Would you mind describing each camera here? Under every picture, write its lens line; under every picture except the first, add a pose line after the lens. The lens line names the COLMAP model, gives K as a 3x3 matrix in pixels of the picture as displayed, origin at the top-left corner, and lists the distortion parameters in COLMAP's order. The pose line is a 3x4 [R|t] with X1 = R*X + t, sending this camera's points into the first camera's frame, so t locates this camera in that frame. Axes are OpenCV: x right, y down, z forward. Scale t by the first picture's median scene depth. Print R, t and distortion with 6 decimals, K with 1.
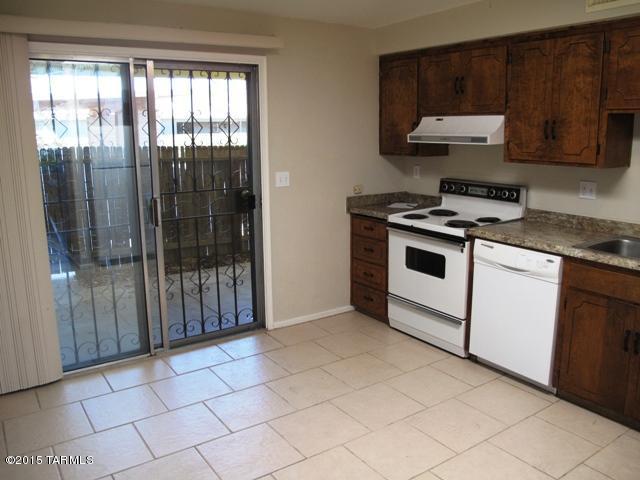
lens RADIAL K [[535.9, 0, 320.0], [0, 535.9, 240.0], [0, 0, 1]] dist [-0.111564, 0.079235]
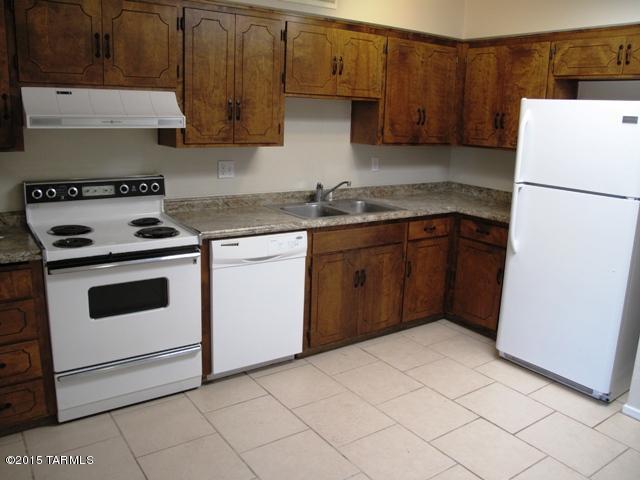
lens RADIAL K [[535.9, 0, 320.0], [0, 535.9, 240.0], [0, 0, 1]] dist [-0.111564, 0.079235]
pose [[0.000769, -0.224051, 0.974577, -0.531517], [0.173928, 0.959753, 0.220506, -0.161952], [-0.984758, 0.169337, 0.039706, 0.809103]]
